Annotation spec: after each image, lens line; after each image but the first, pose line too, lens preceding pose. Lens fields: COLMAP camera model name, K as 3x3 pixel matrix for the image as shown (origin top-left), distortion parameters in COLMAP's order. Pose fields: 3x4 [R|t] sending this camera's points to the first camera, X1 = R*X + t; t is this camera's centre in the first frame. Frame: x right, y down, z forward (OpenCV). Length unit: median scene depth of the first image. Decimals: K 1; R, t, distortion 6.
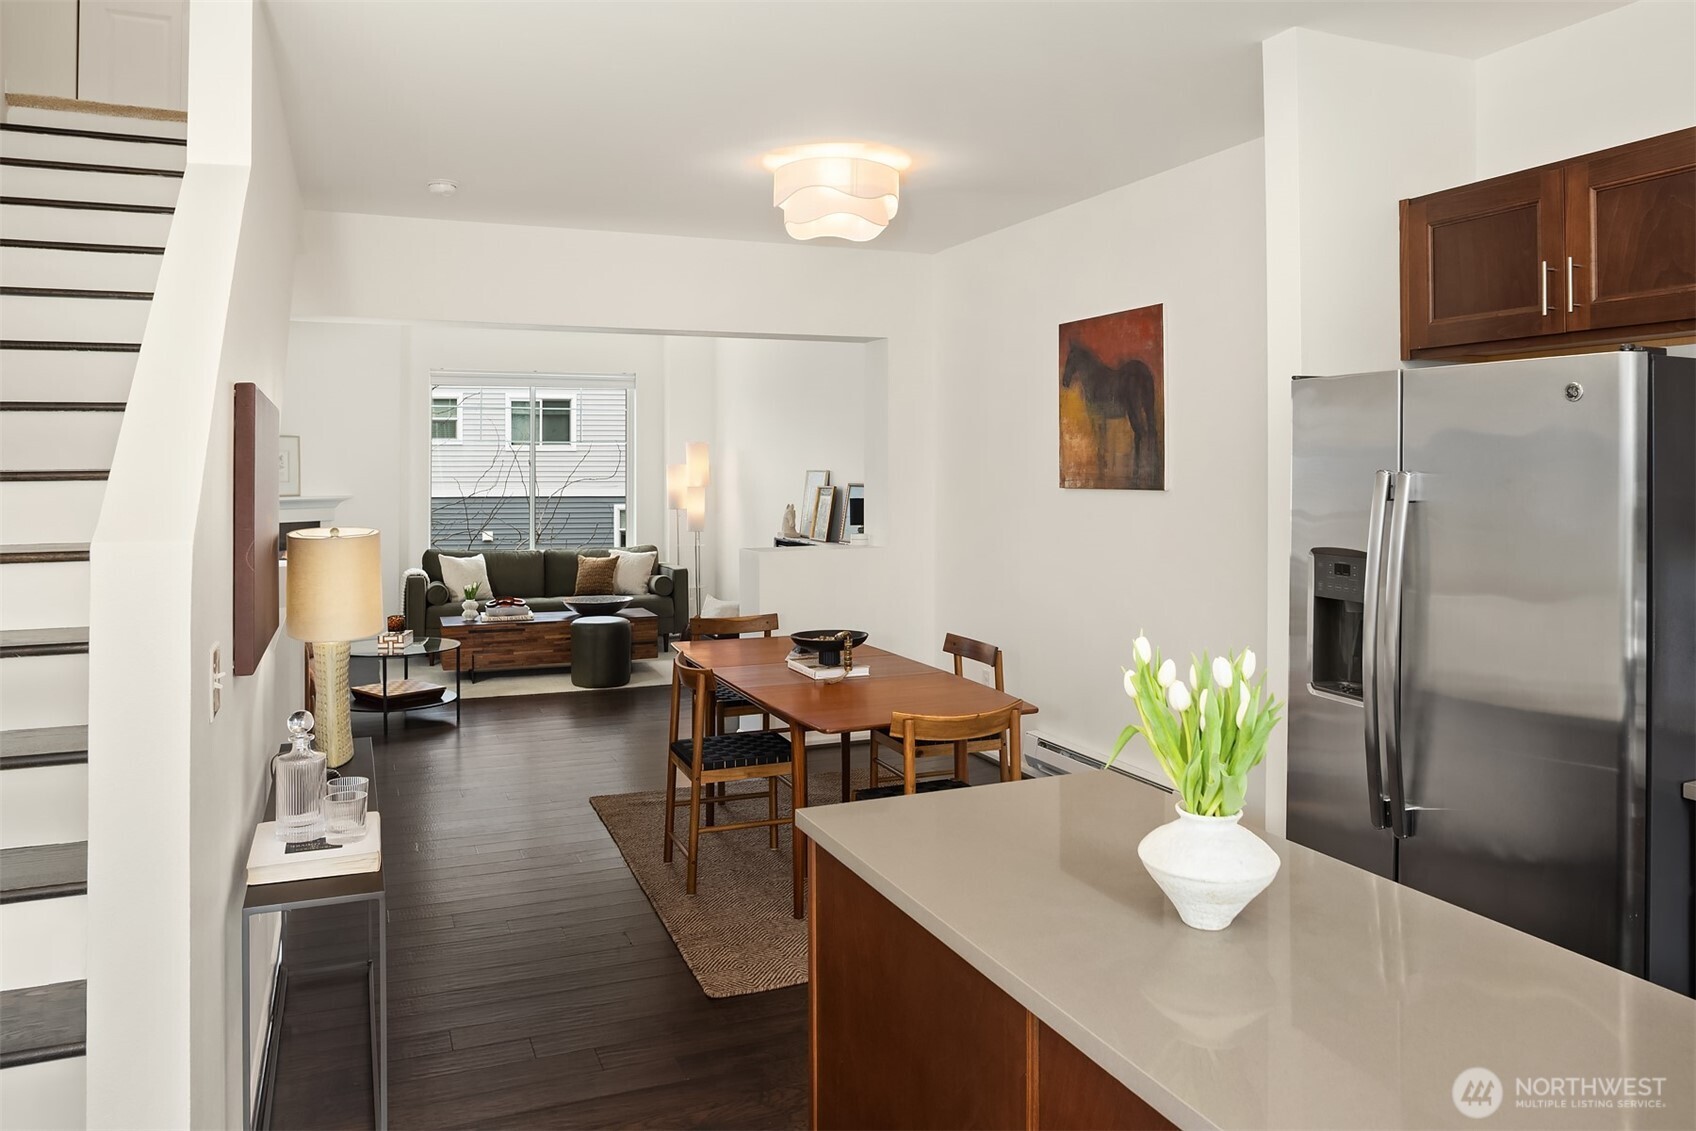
lens RADIAL K [[1209.5, 0, 841.5], [0, 1209.5, 462.4], [0, 0, 1]] dist [-0.049844, 0.004718]
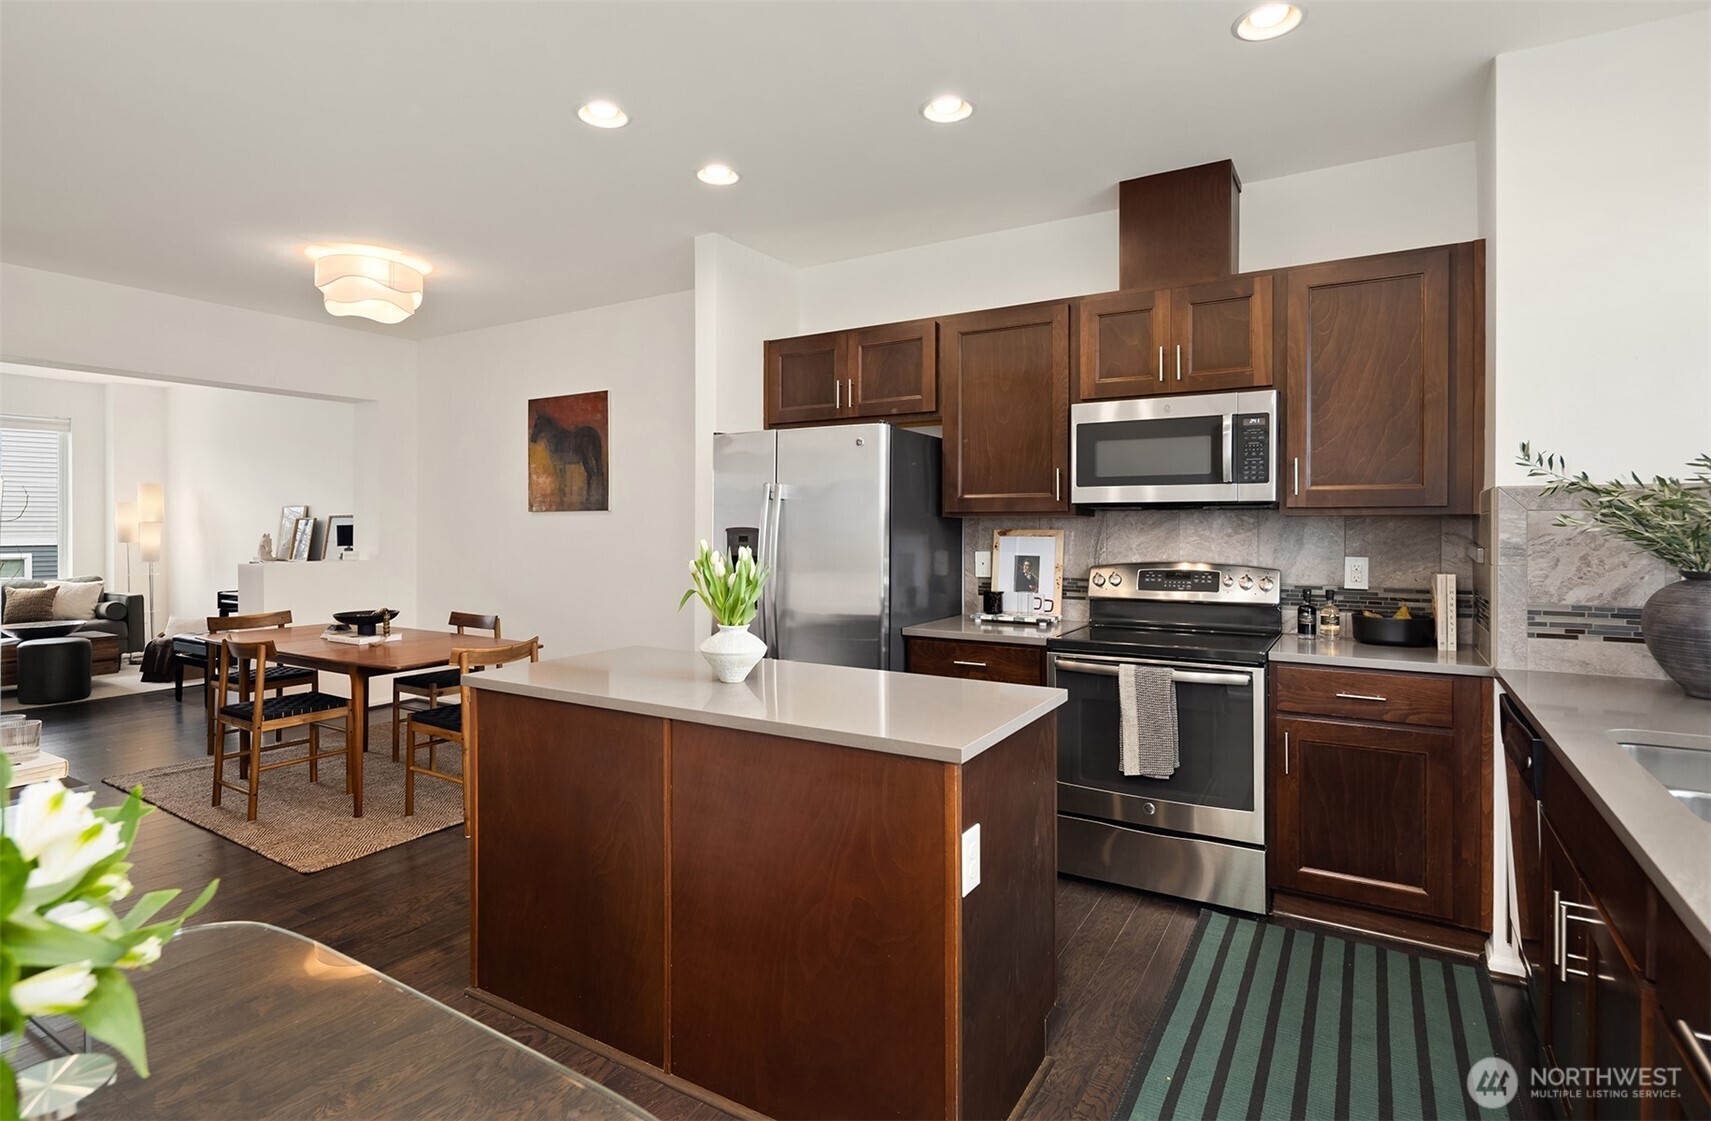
lens RADIAL K [[875.2, 0, 870.7], [0, 875.2, 528.7], [0, 0, 1]] dist [0.003173, -0.001311]
pose [[0.802811, 0.000509, 0.596234, -0.089364], [-0.002838, 0.999992, 0.002968, 0.028227], [-0.596227, -0.004075, 0.802805, -0.073795]]
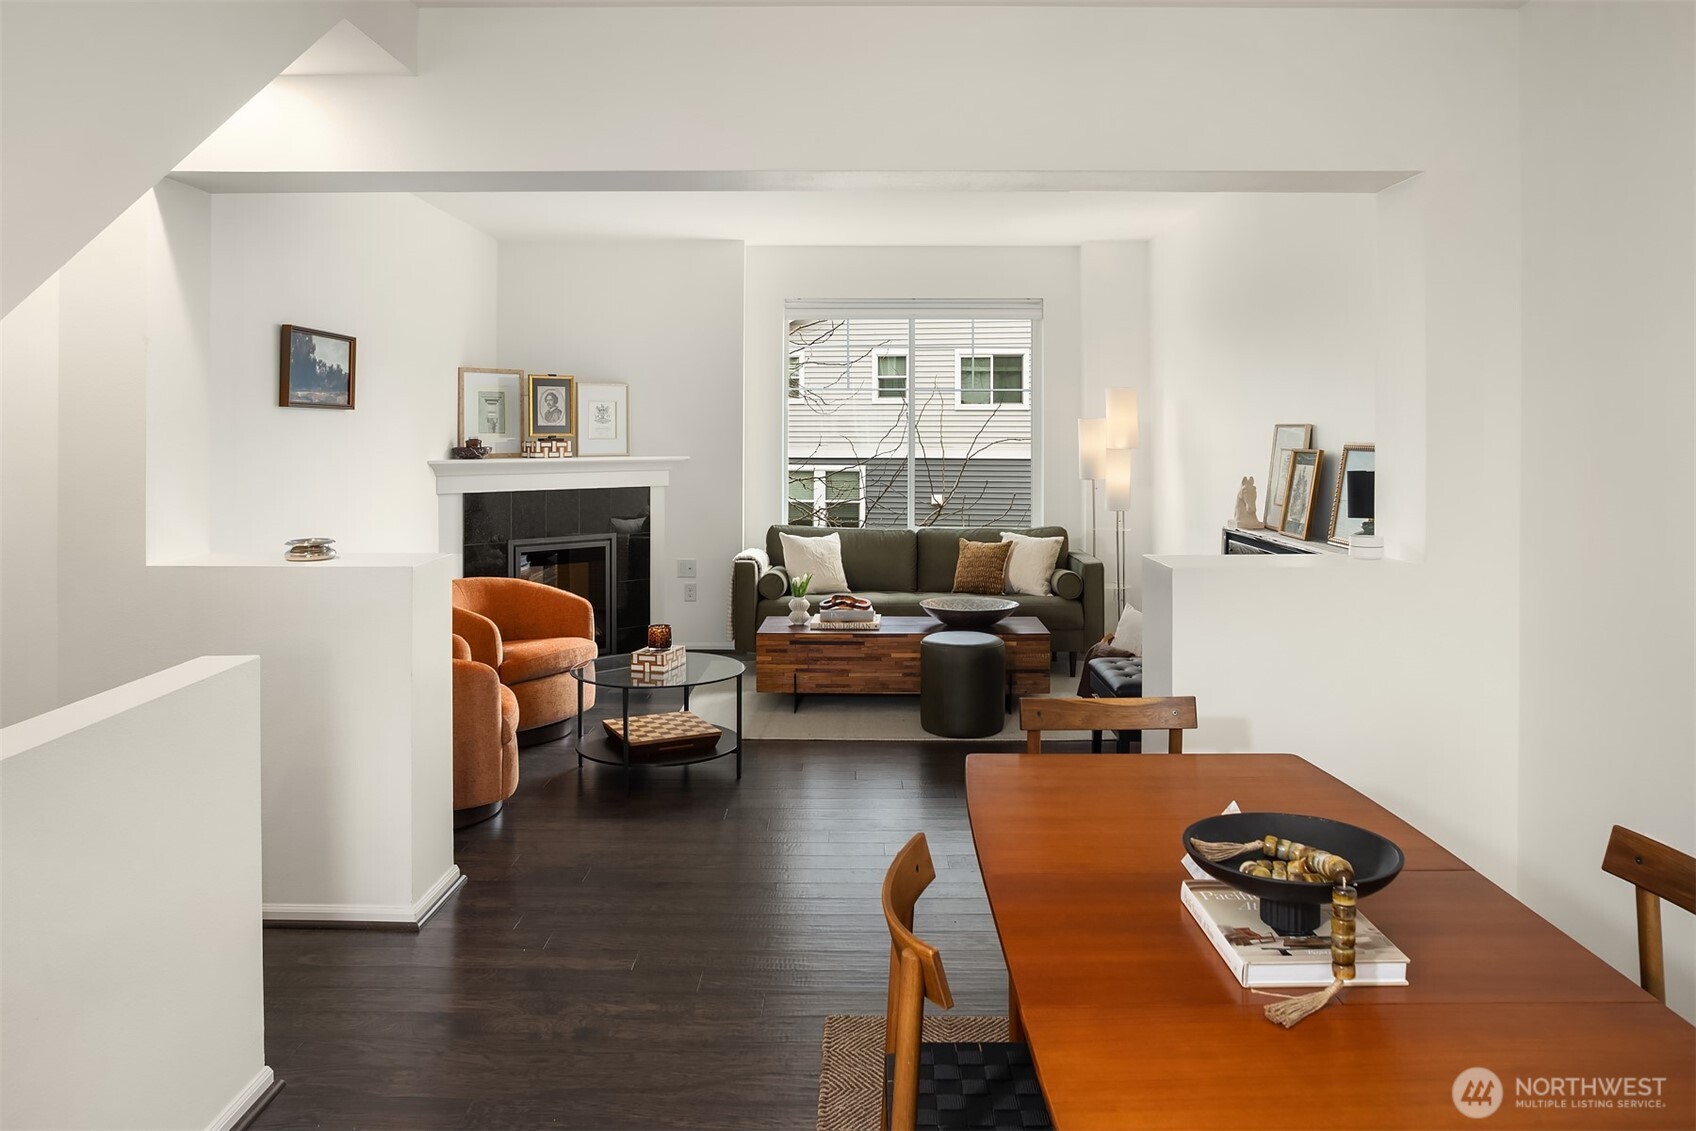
lens RADIAL K [[1159.6, 0, 865.1], [0, 1159.6, 428.8], [0, 0, 1]] dist [-0.051032, 0.027154]
pose [[0.925931, 0.003344, -0.377678, 0.000793], [-0.002408, 0.999993, 0.002952, 0.008293], [0.377685, -0.001824, 0.925932, 0.394649]]
